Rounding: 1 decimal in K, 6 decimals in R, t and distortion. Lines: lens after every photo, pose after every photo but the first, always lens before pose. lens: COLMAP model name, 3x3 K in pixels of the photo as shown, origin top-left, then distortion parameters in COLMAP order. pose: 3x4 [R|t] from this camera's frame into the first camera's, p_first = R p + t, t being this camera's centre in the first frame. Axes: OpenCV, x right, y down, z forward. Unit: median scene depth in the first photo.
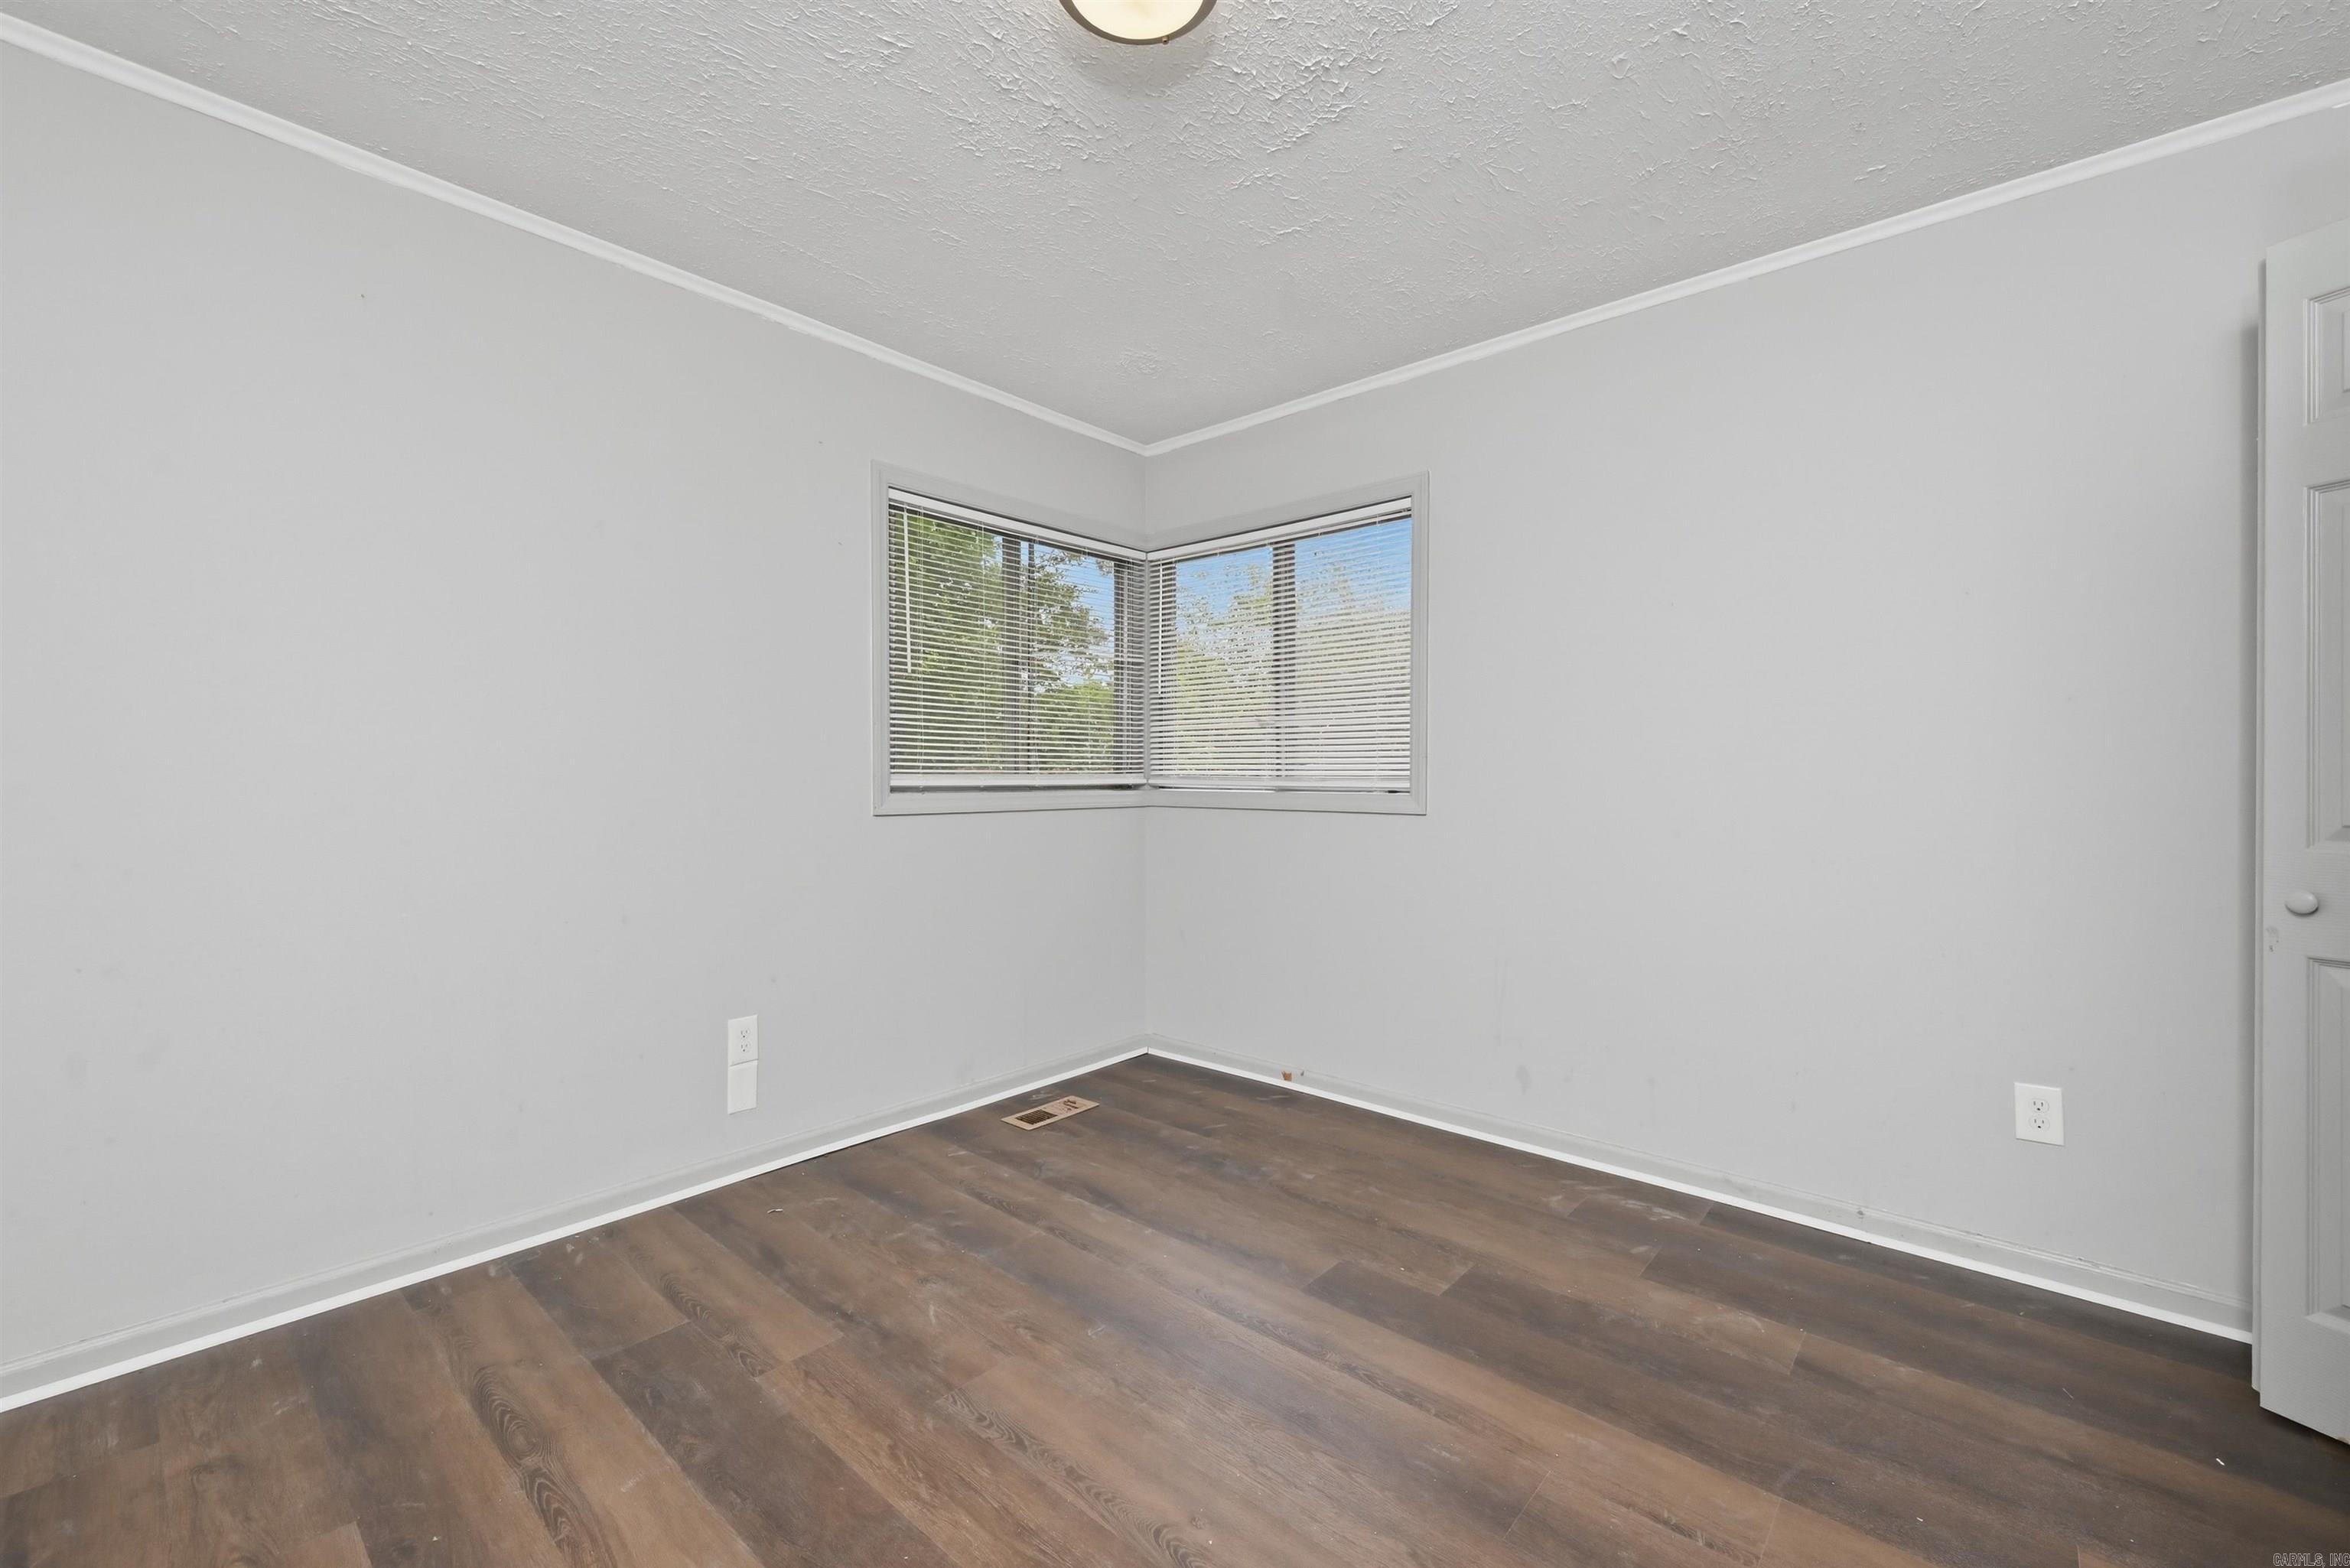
lens RADIAL K [[961.2, 0, 1185.3], [0, 961.2, 774.1], [0, 0, 1]] dist [-0.000671, -0.000268]
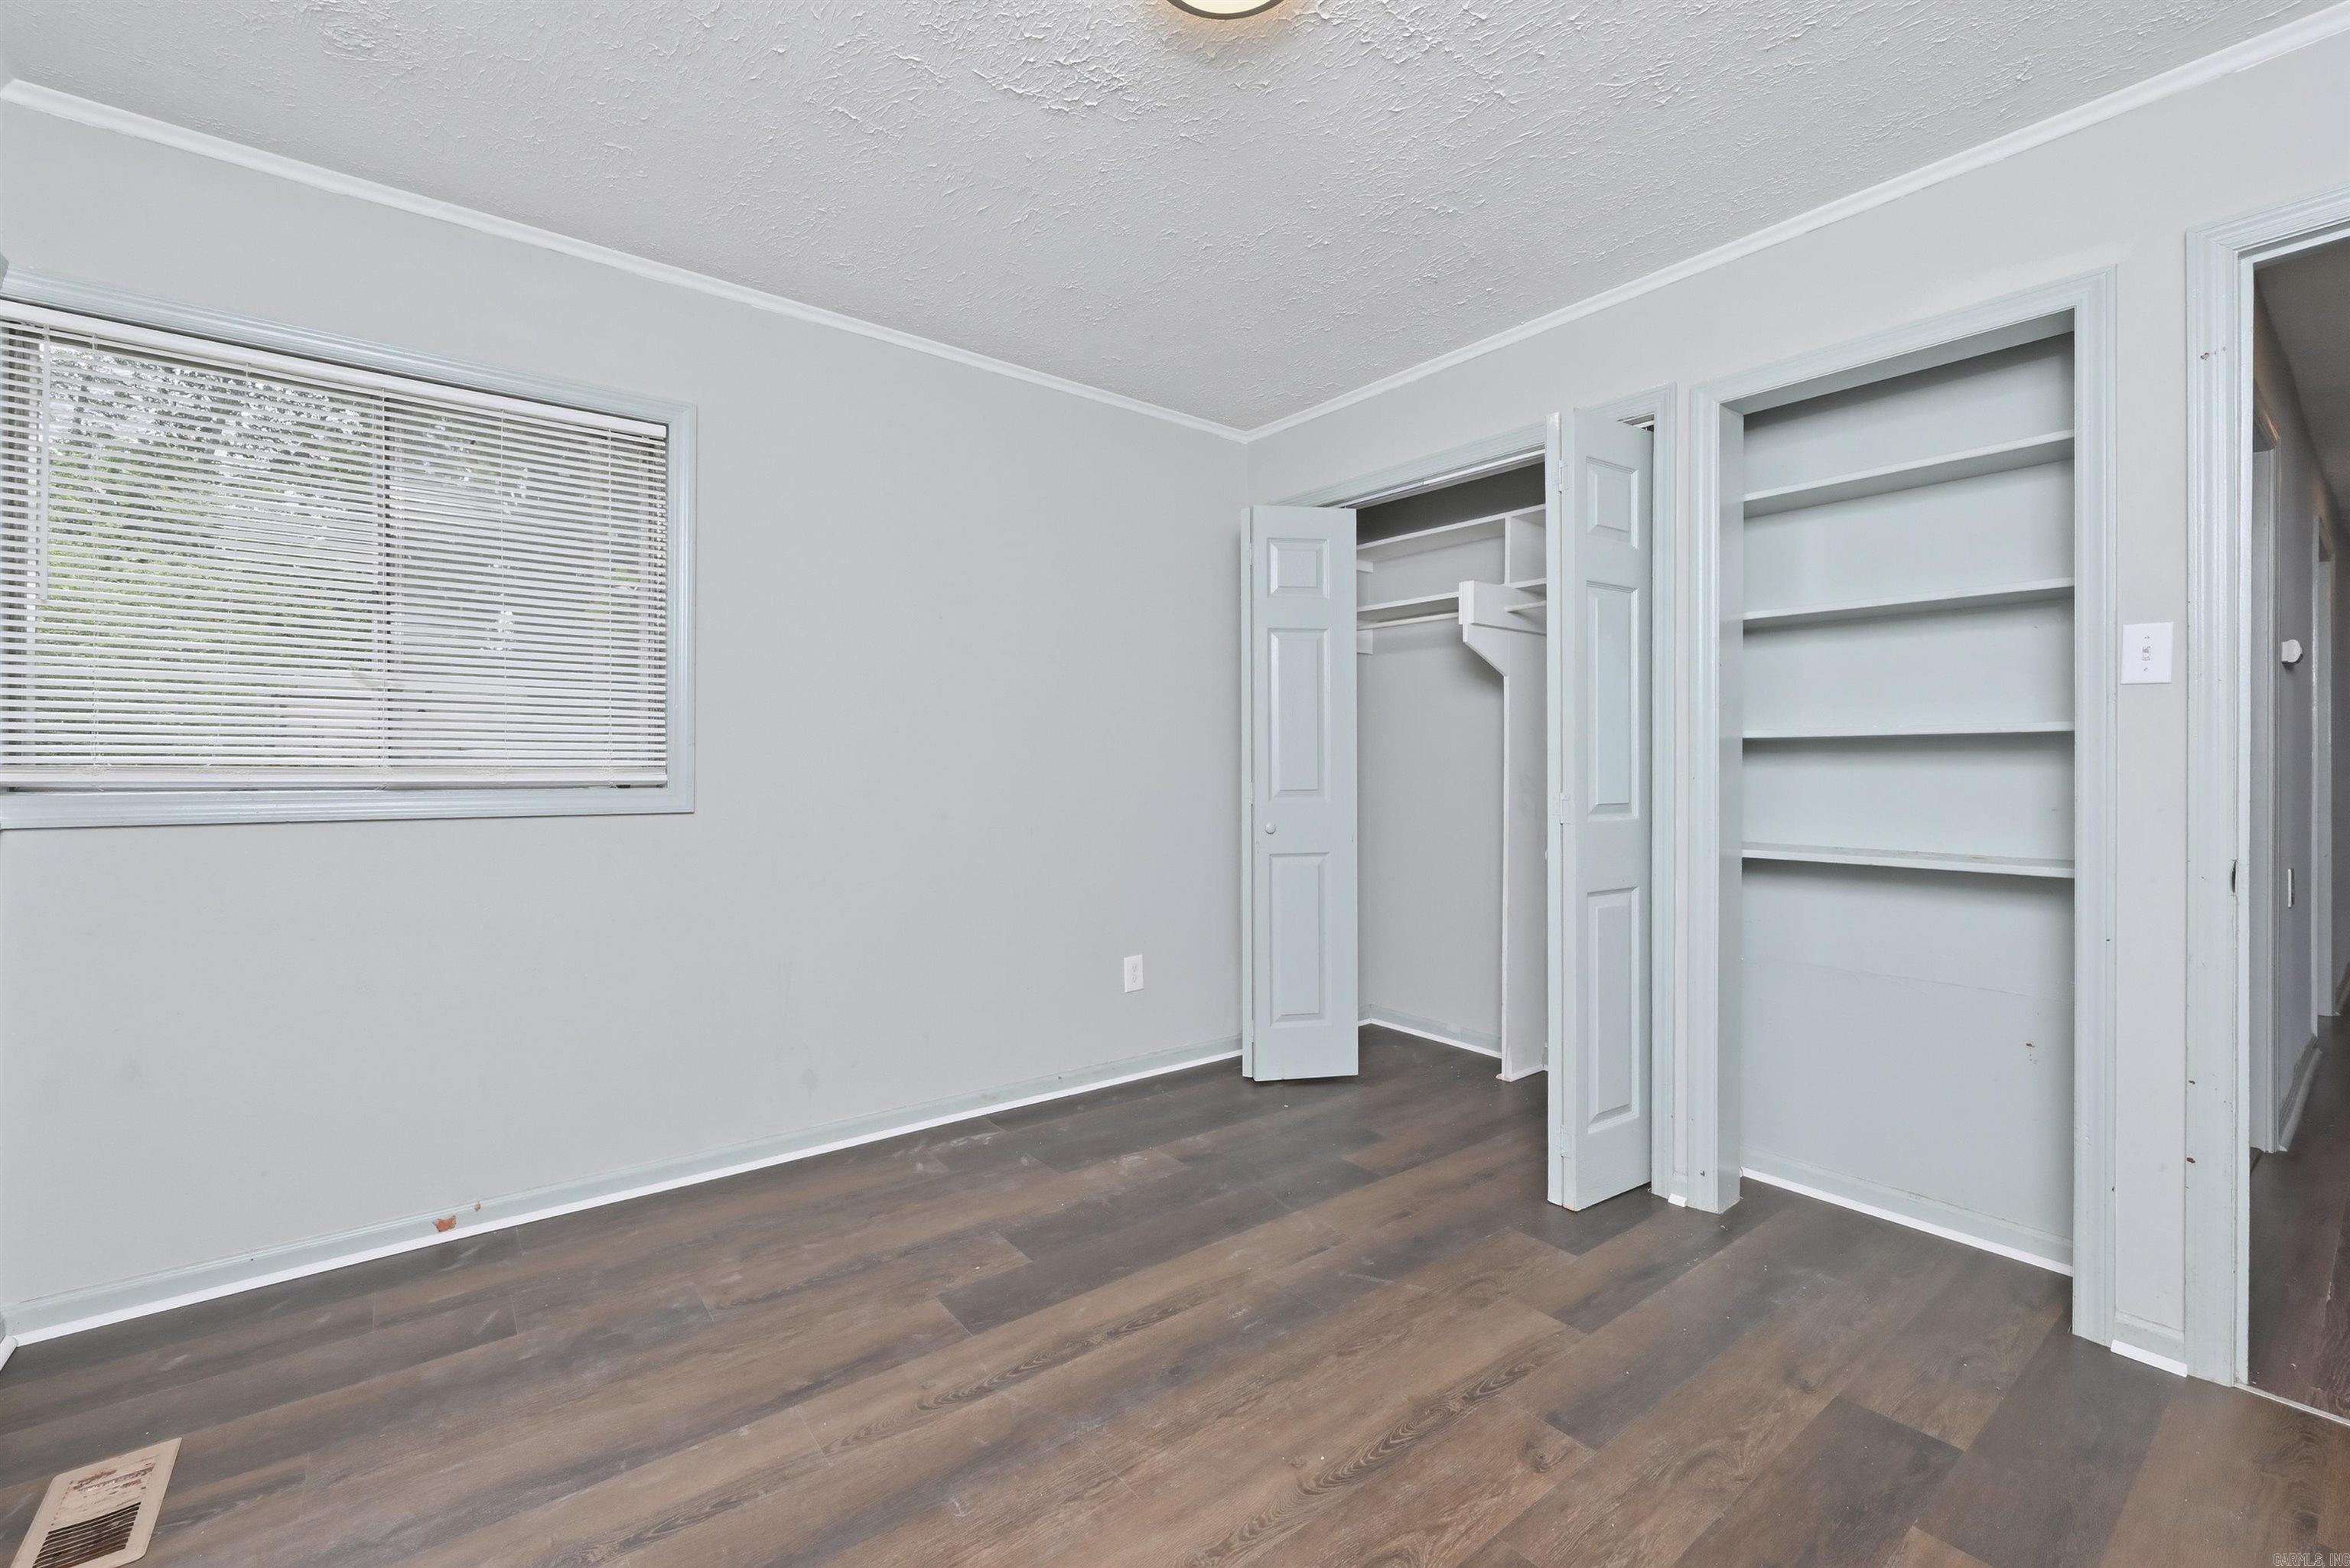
lens RADIAL K [[961.2, 0, 1185.3], [0, 961.2, 774.1], [0, 0, 1]] dist [-0.000671, -0.000268]
pose [[0.192950, -0.008384, 0.981173, -0.676427], [-0.003312, 0.999952, 0.009196, -0.000642], [-0.981203, -0.005024, 0.192913, 0.587357]]
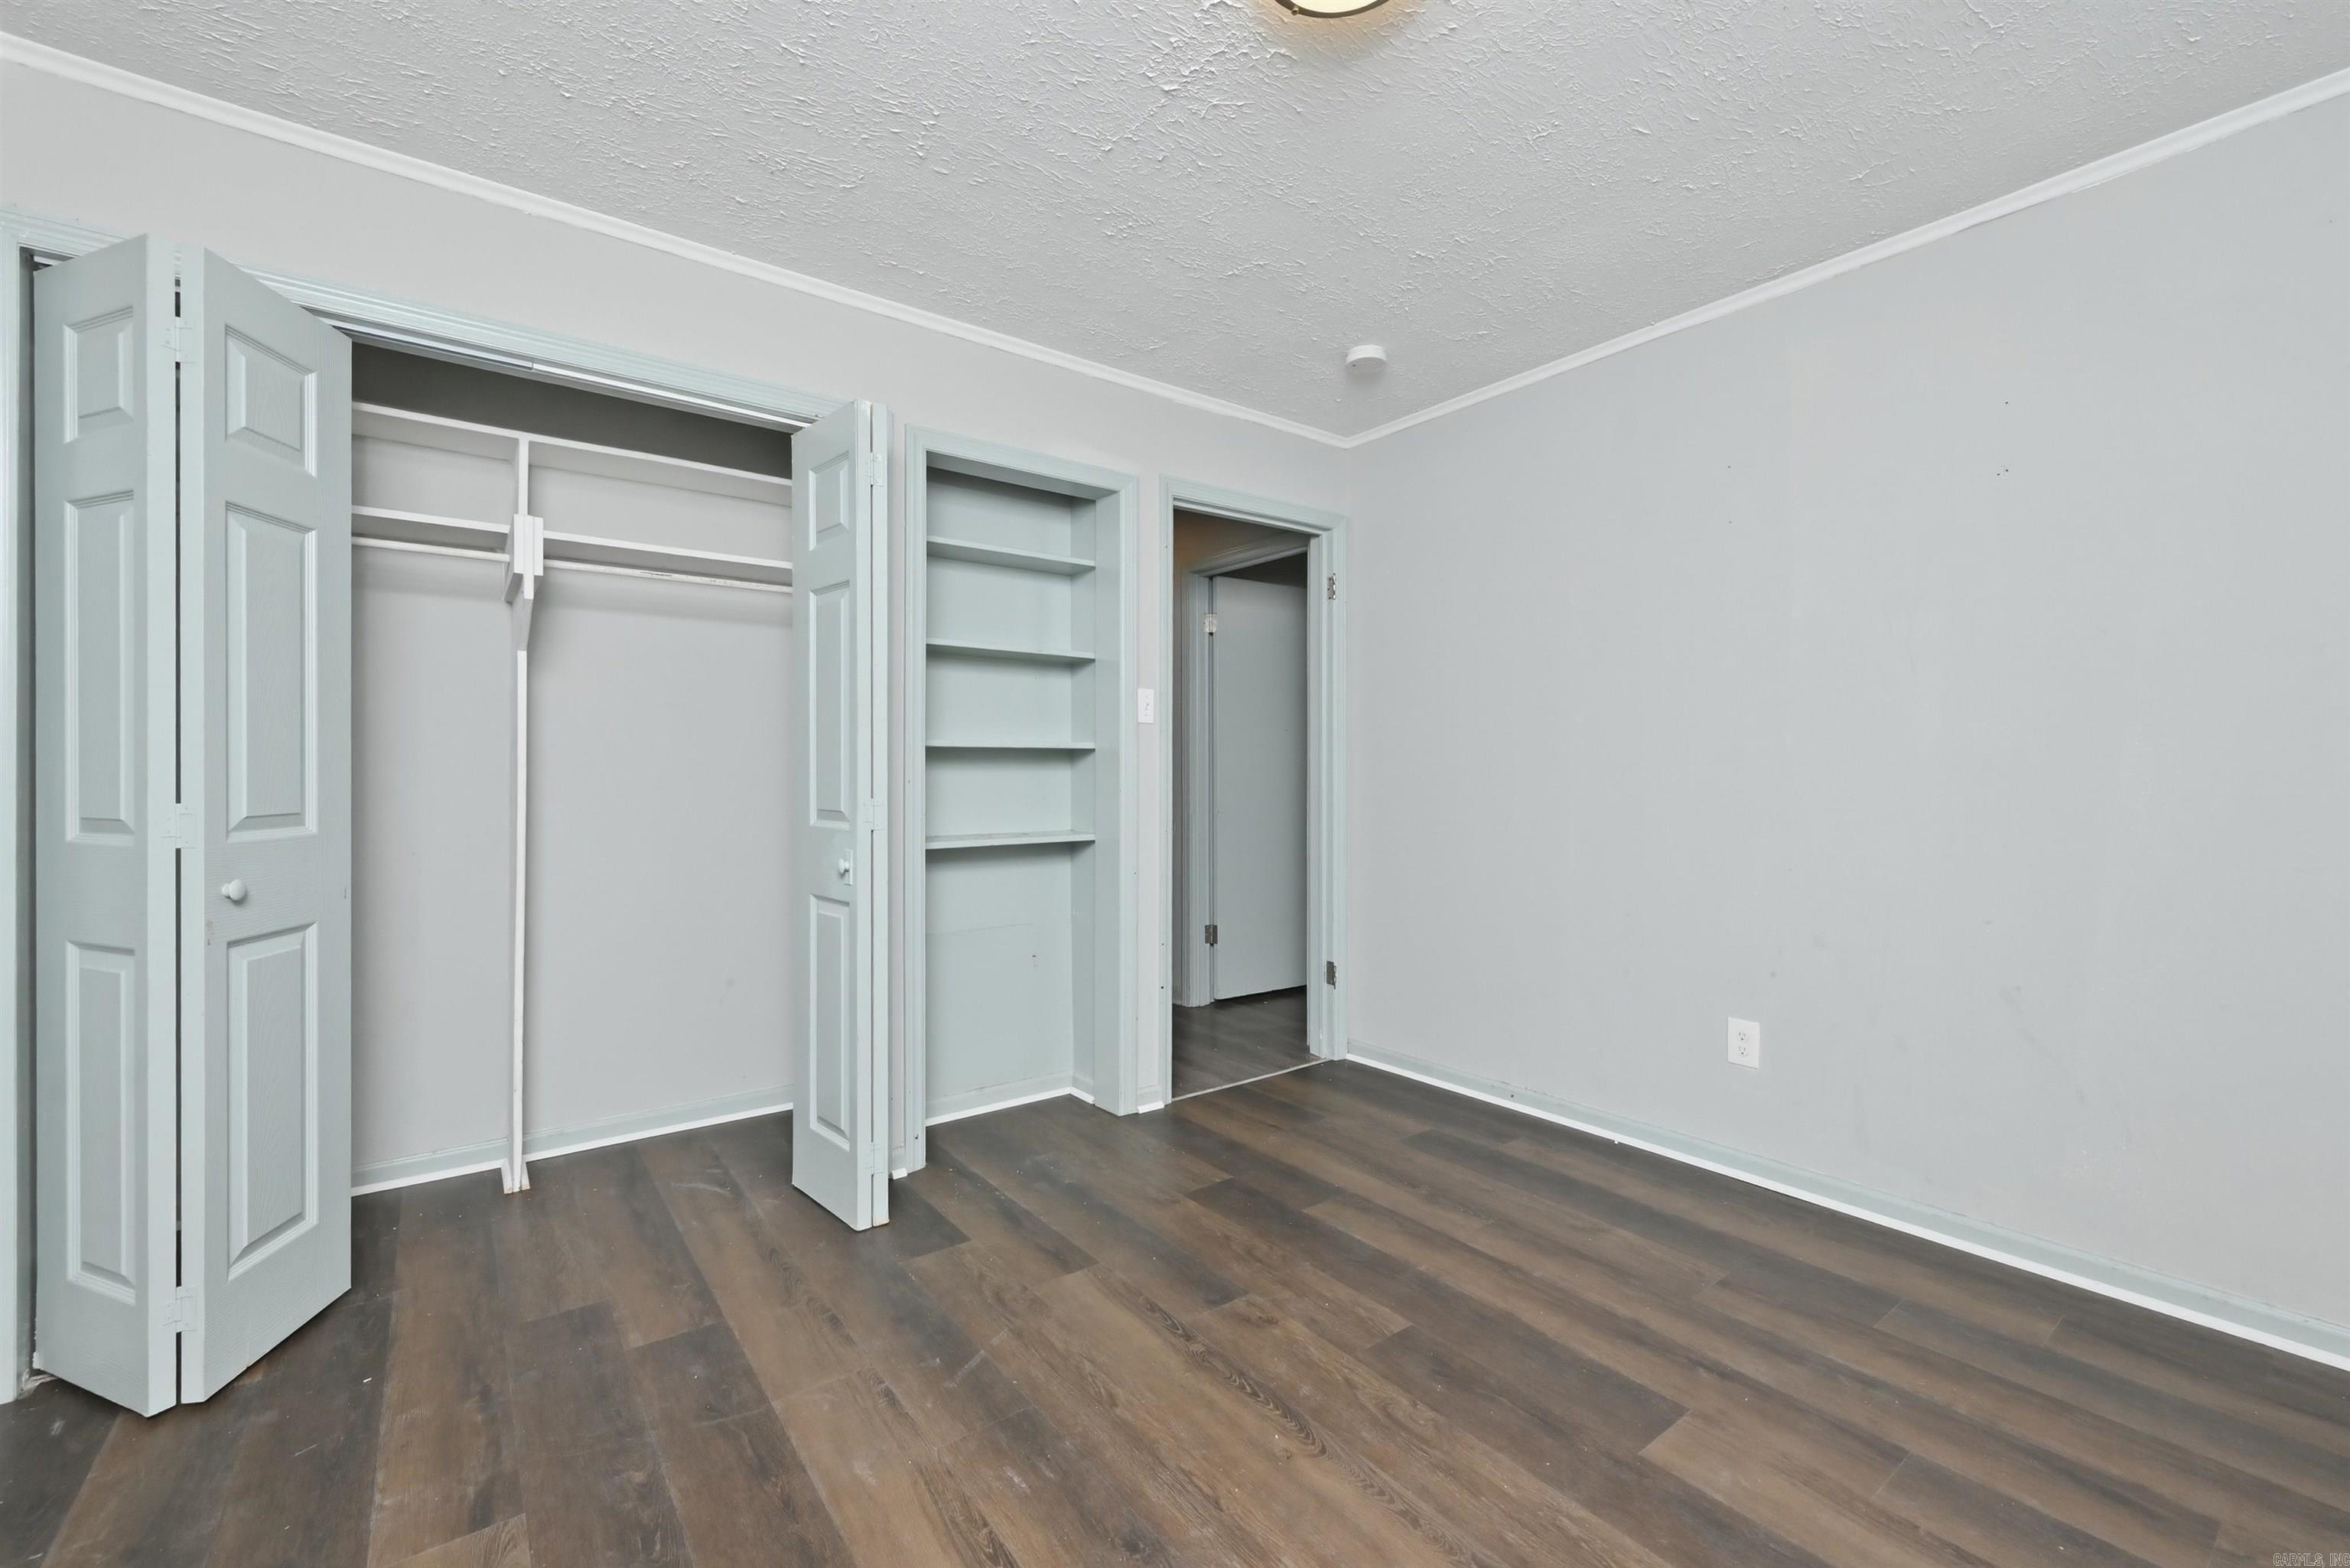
lens RADIAL K [[971.9, 0, 1152.0], [0, 971.9, 776.4], [0, 0, 1]] dist [0.001836, 0.000087]
pose [[-0.972480, -0.006592, 0.232894, -0.059511], [-0.005620, 0.999973, 0.004834, -0.001722], [-0.232920, 0.003392, -0.972490, 1.352604]]
